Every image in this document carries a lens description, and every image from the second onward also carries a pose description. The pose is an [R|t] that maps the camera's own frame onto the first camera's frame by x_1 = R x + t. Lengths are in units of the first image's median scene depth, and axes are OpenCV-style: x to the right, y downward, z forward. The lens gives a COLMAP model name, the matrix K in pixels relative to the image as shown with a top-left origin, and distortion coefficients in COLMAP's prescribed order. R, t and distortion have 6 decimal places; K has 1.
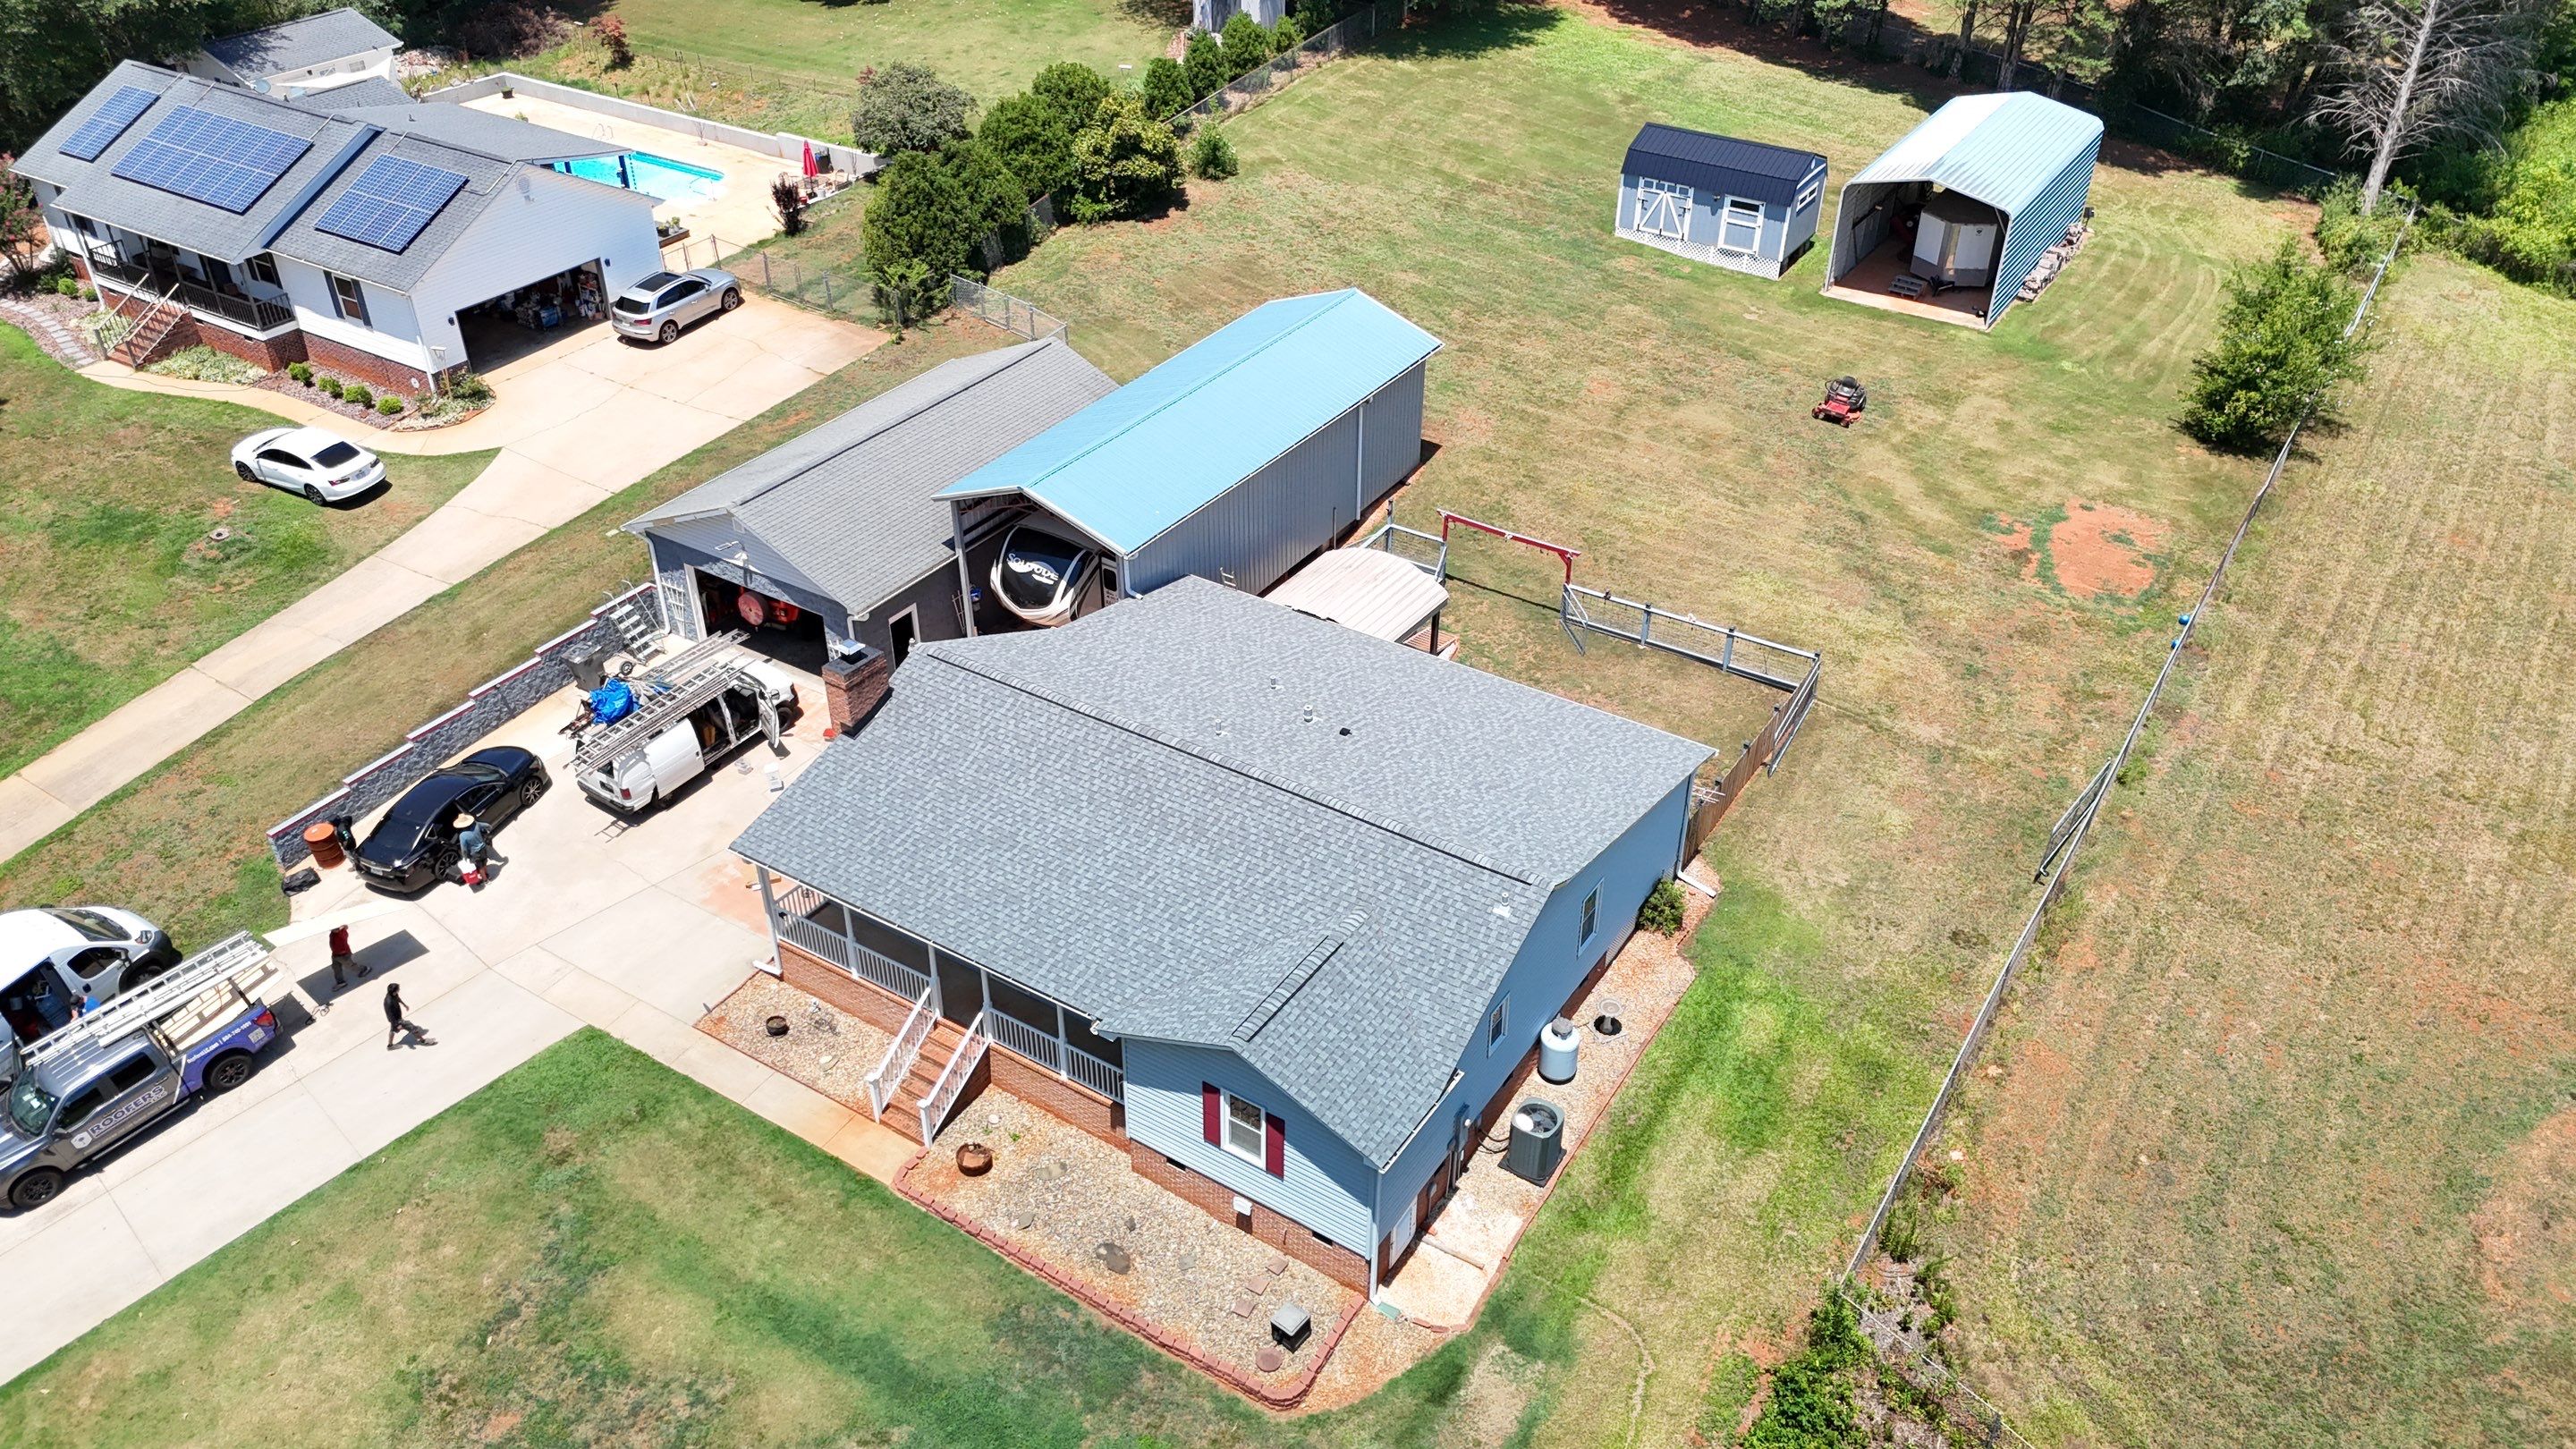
lens RADIAL K [[1891.2, 0, 1276.6], [0, 1891.2, 725.3], [0, 0, 1]] dist [0.055572, -0.057634]
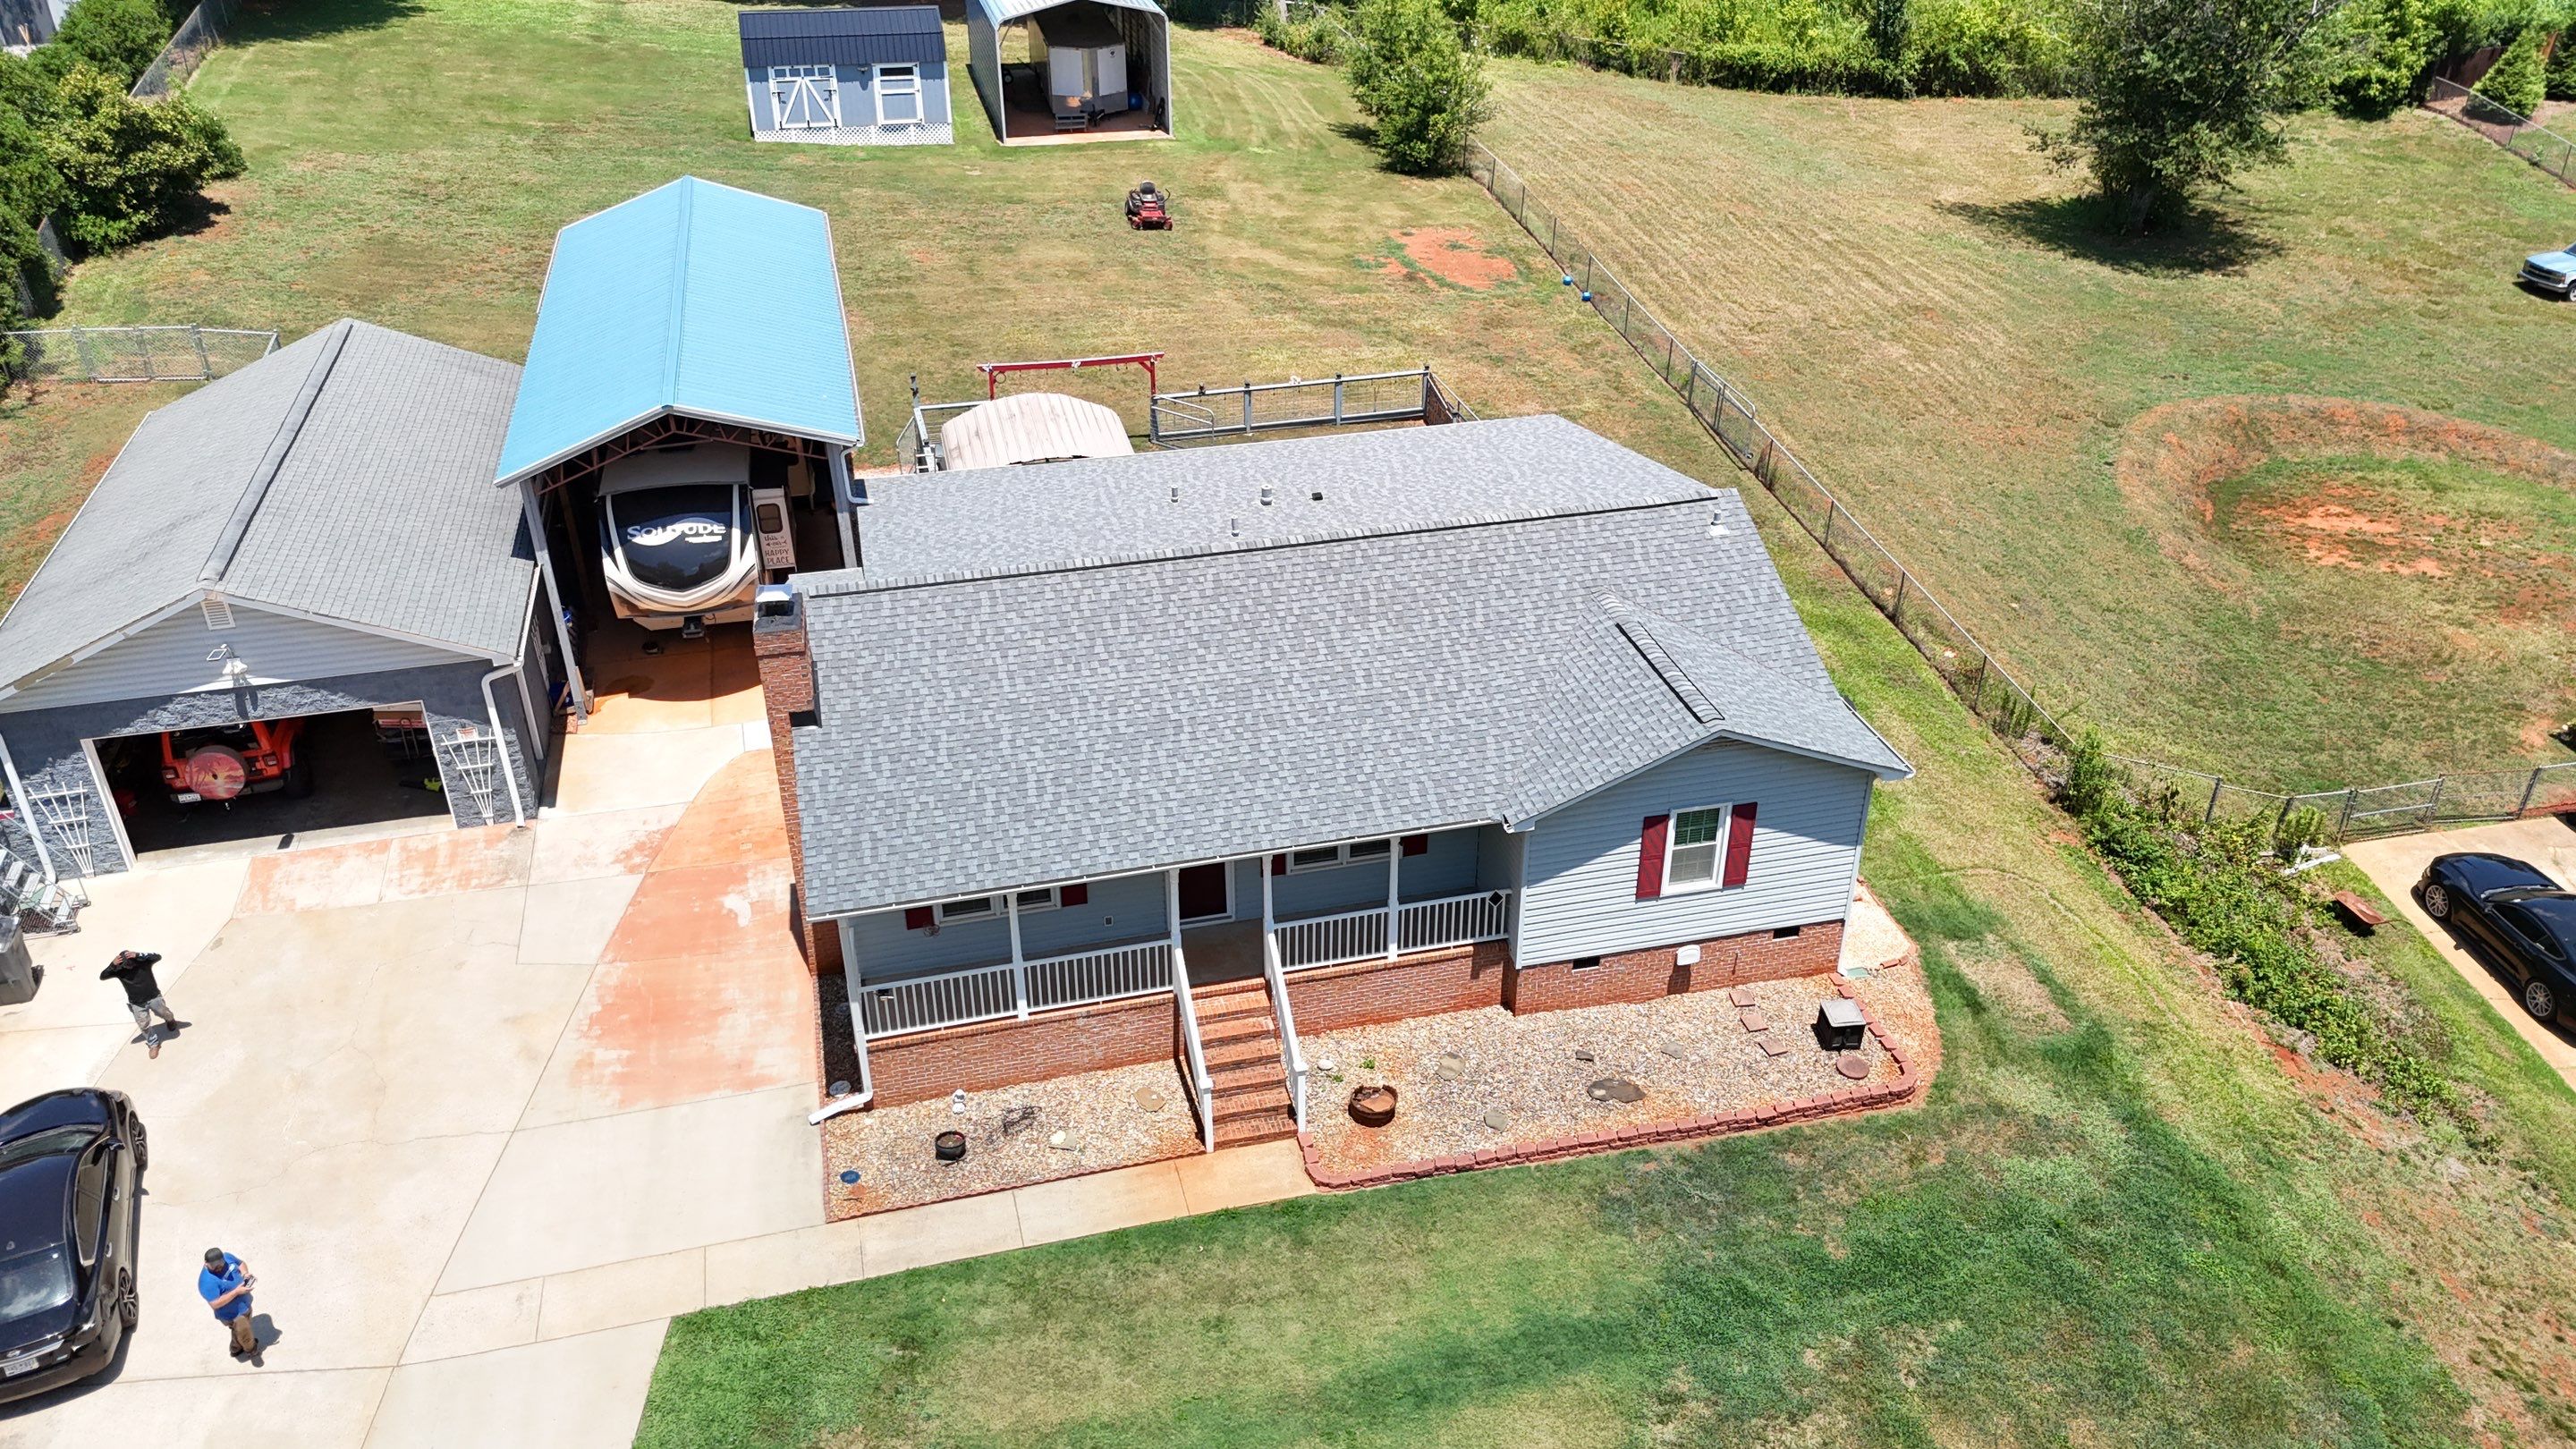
lens RADIAL K [[1891.2, 0, 1276.6], [0, 1891.2, 725.3], [0, 0, 1]] dist [0.055572, -0.057634]
pose [[0.684052, -0.370947, 0.628069, -0.492191], [0.409945, 0.907697, 0.089613, 0.011981], [-0.603338, 0.196174, 0.772980, 0.355770]]
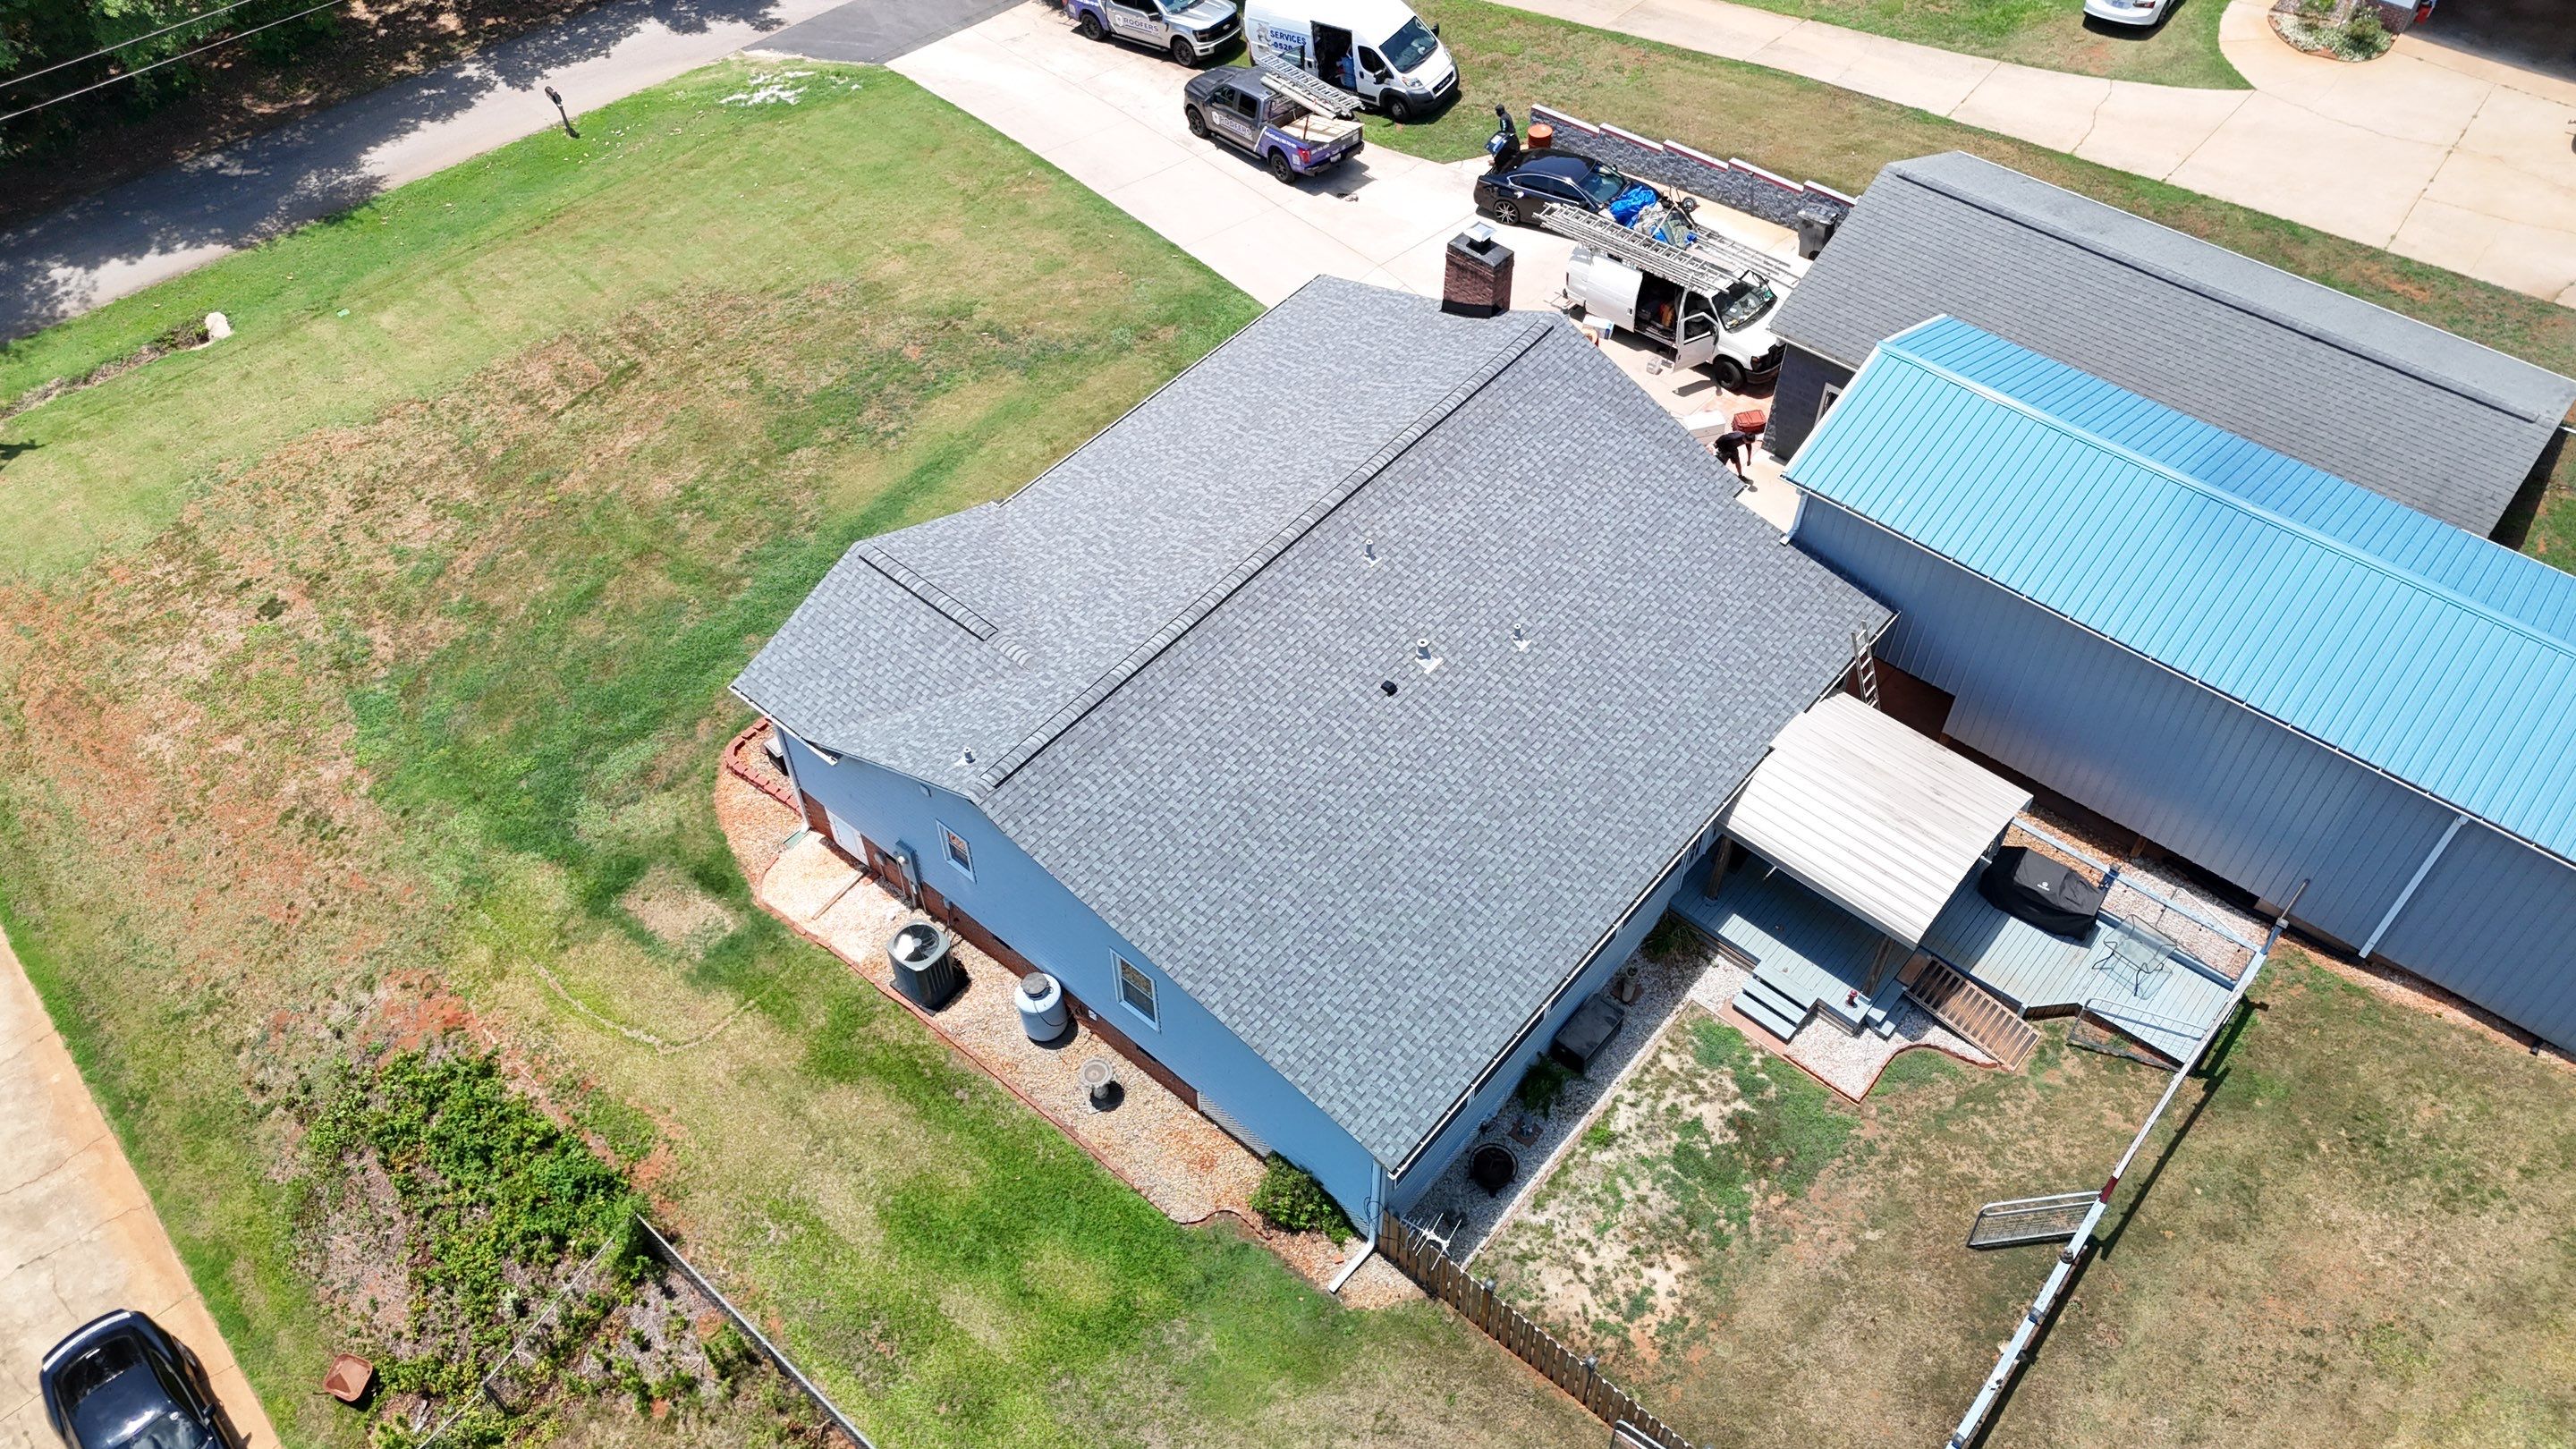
lens RADIAL K [[1891.2, 0, 1276.6], [0, 1891.2, 725.3], [0, 0, 1]] dist [0.055572, -0.057634]
pose [[-0.130947, 0.746550, -0.652316, 0.510132], [-0.542029, 0.497018, 0.677626, -0.445433], [0.830095, 0.442307, 0.339569, 0.649100]]
